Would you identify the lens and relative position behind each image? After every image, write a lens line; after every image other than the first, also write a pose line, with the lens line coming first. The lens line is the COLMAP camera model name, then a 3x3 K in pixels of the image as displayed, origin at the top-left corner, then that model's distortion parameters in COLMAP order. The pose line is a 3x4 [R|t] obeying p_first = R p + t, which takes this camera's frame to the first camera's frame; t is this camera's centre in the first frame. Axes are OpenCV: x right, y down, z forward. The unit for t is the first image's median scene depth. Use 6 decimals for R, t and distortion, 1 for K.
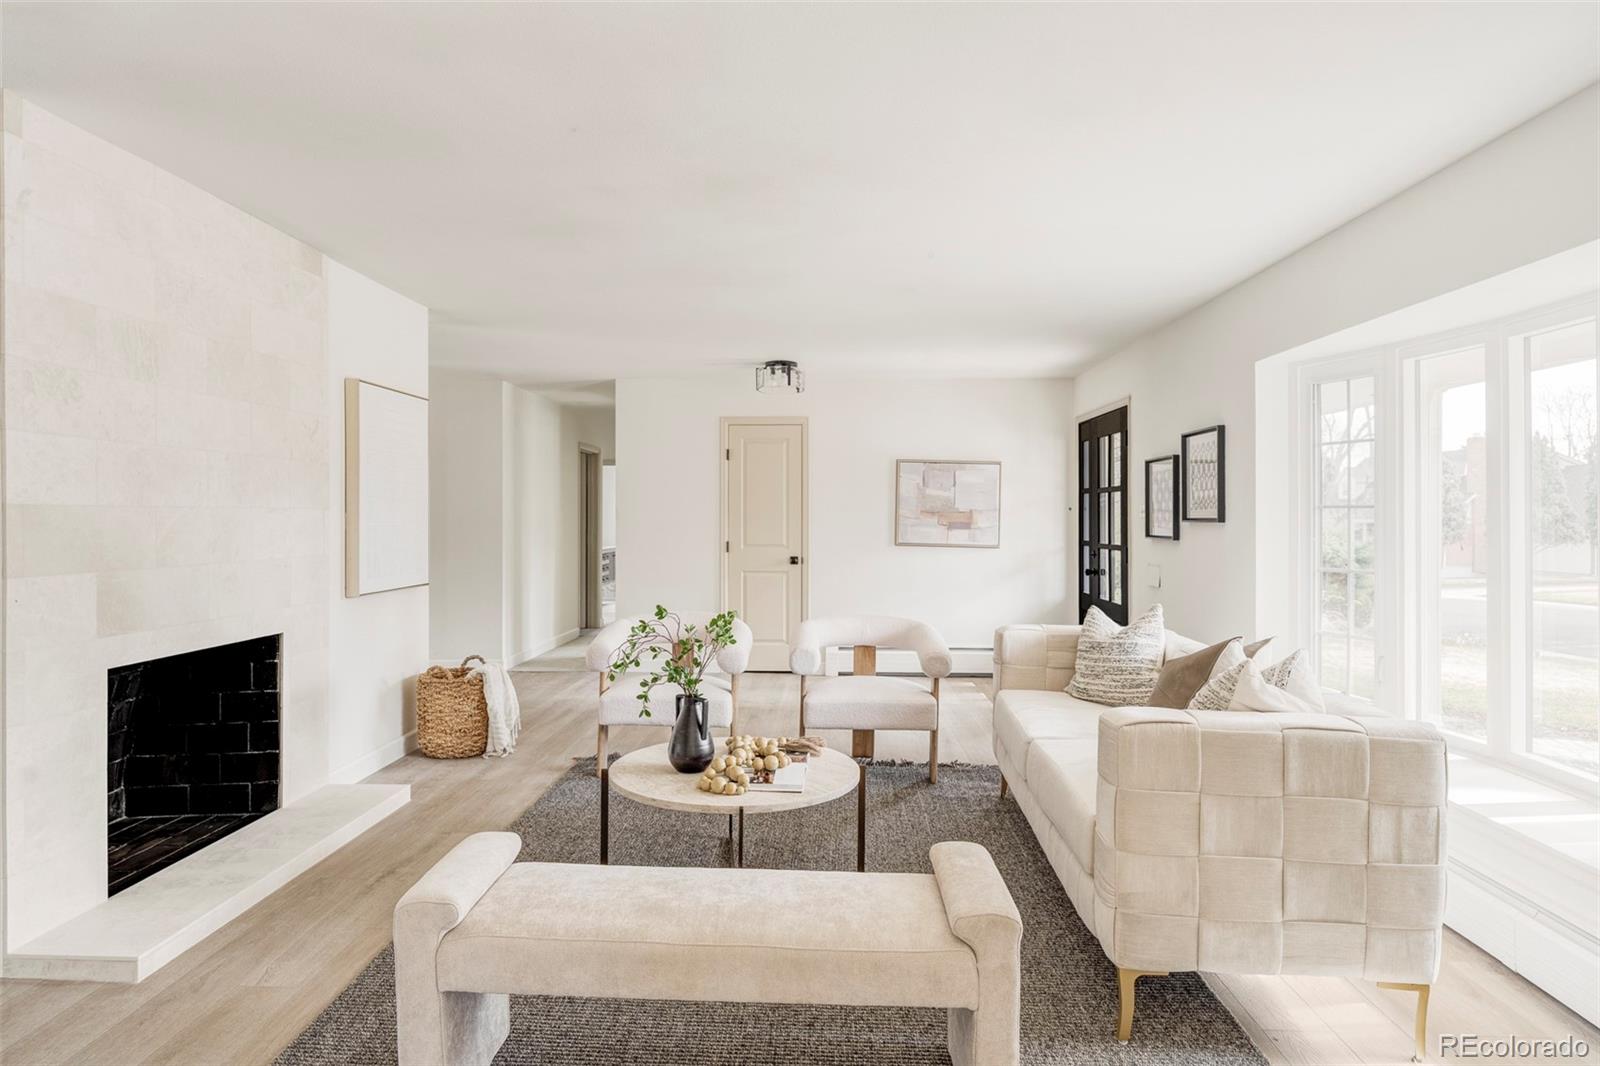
lens RADIAL K [[950.3, 0, 793.7], [0, 950.3, 511.8], [0, 0, 1]] dist [-0.001851, -0.000243]
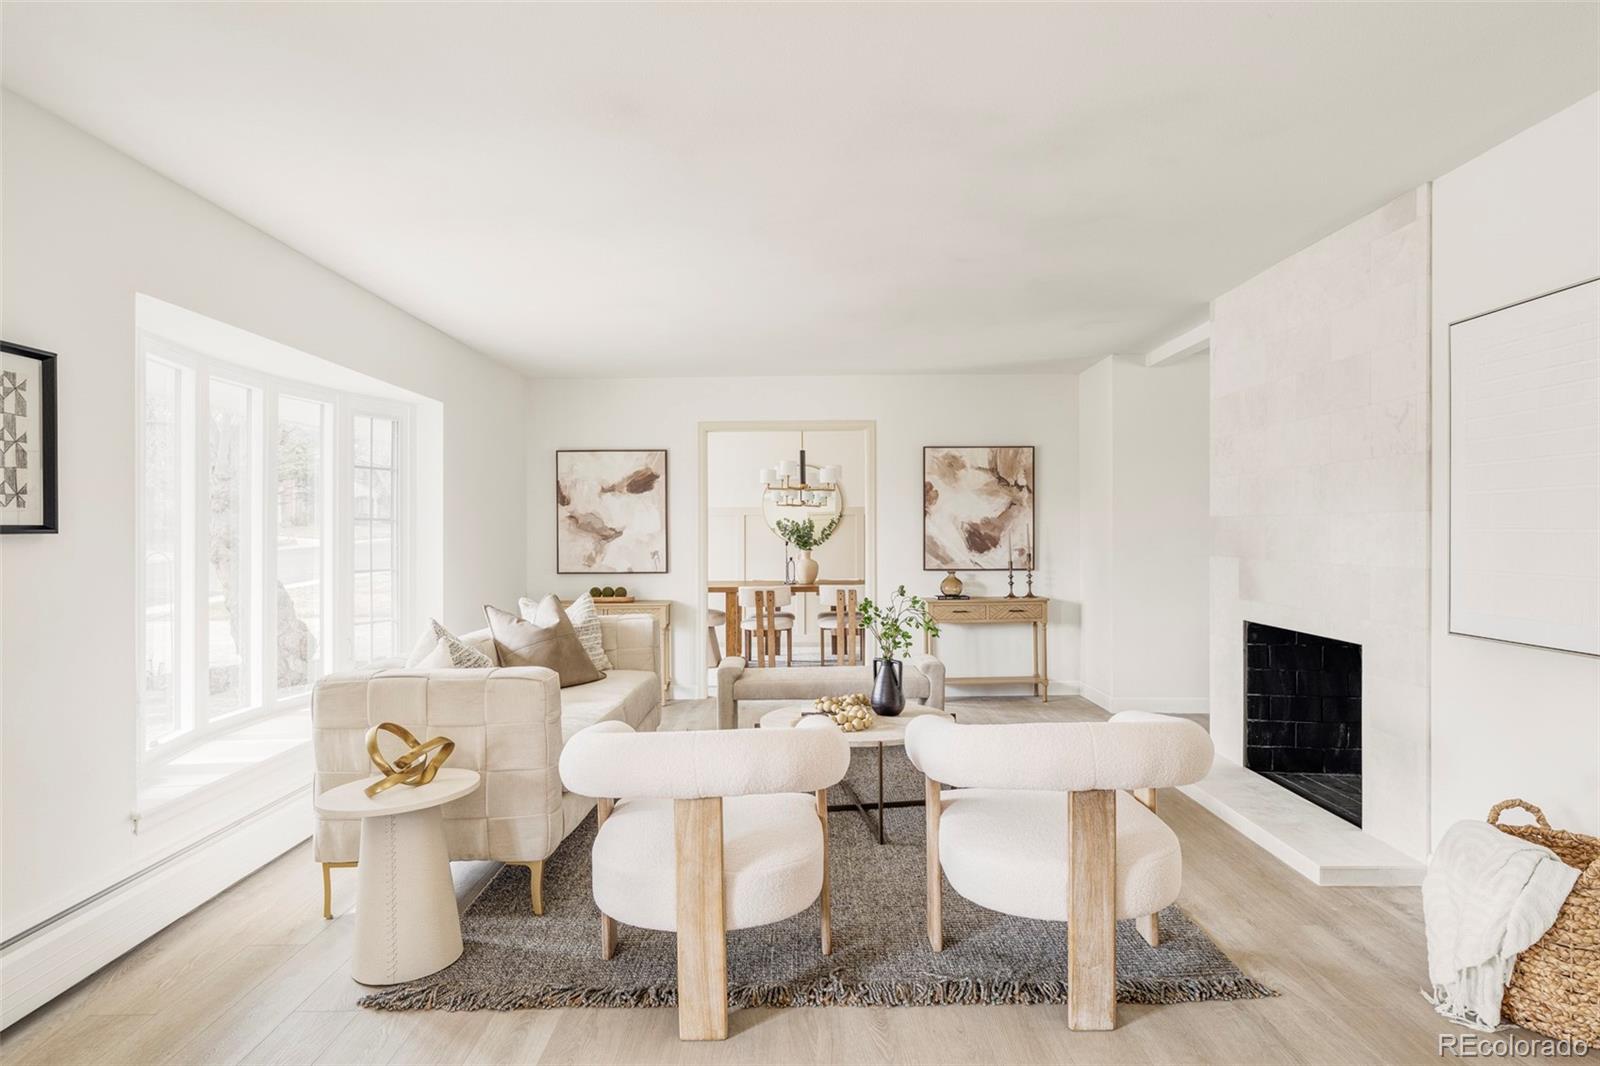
lens RADIAL K [[918.2, 0, 838.7], [0, 918.2, 536.6], [0, 0, 1]] dist [-0.003862, -0.000556]
pose [[-0.996138, 0.004116, -0.087703, 0.058452], [0.004121, 0.999992, 0.000122, 0.018193], [0.087703, -0.000240, -0.996147, 1.866222]]
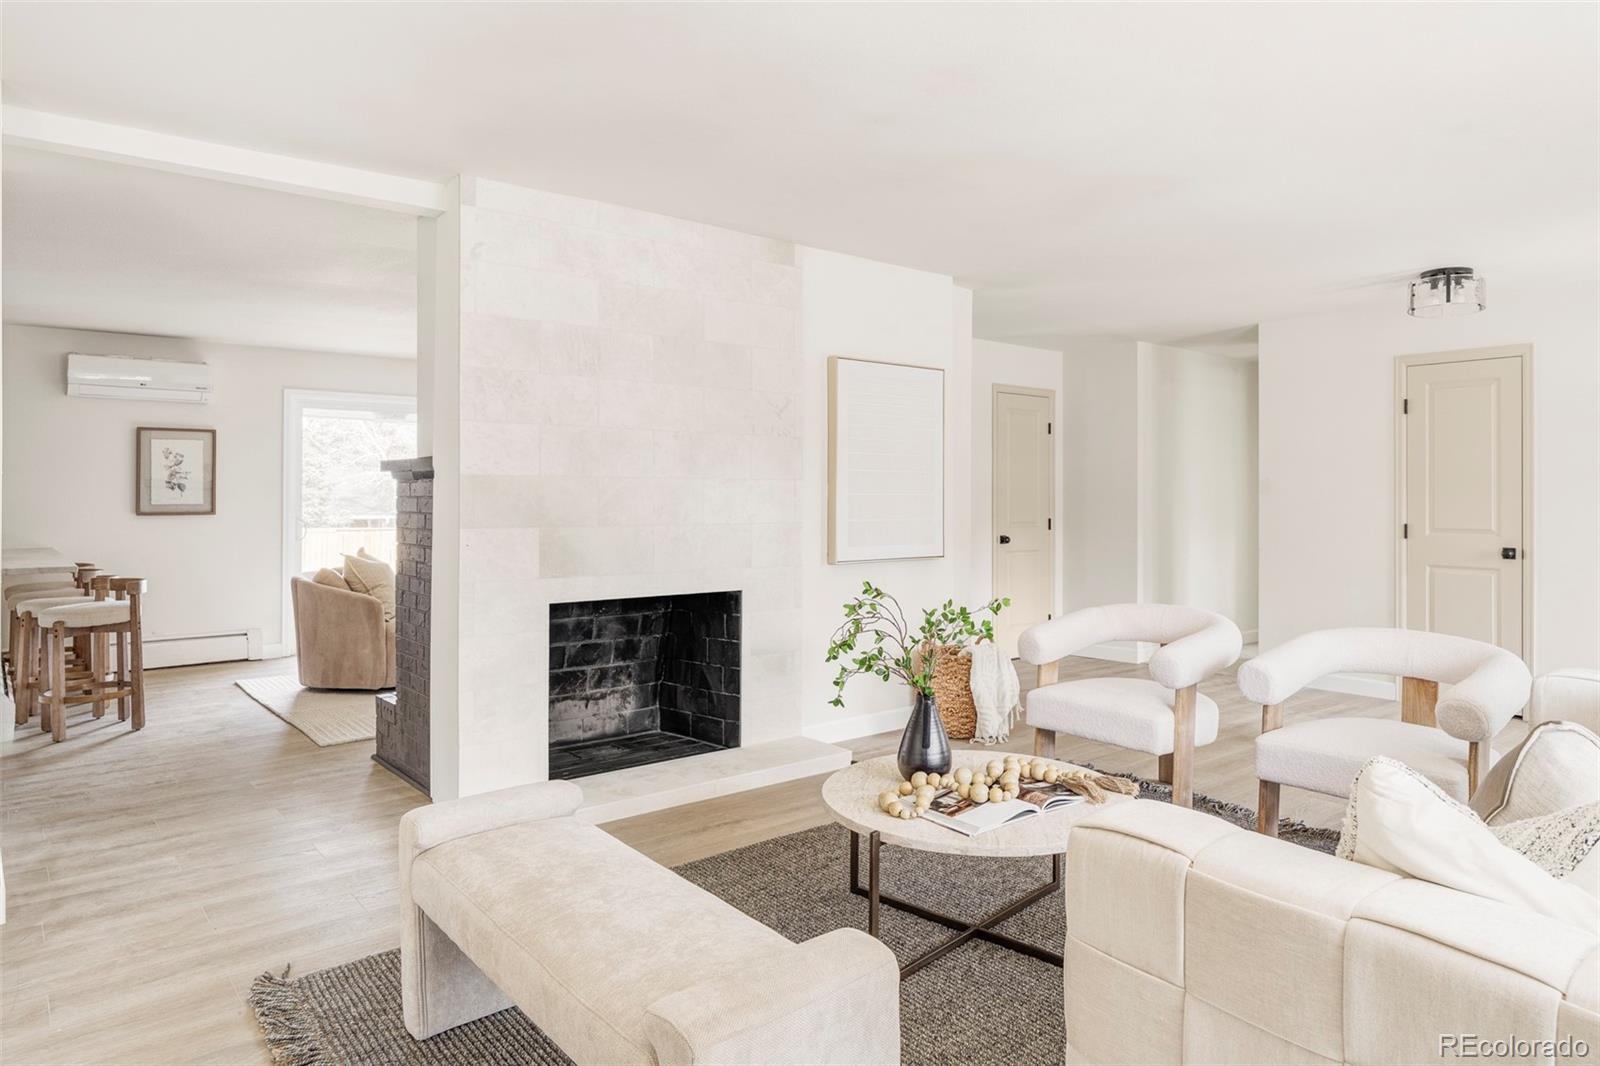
lens RADIAL K [[1000.8, 0, 799.3], [0, 1000.8, 485.0], [0, 0, 1]] dist [-0.001778, -0.000534]
pose [[0.671430, -0.006230, -0.741042, 0.381183], [0.001295, 0.999973, -0.007234, 0.012082], [0.741067, 0.003897, 0.671420, 0.258762]]
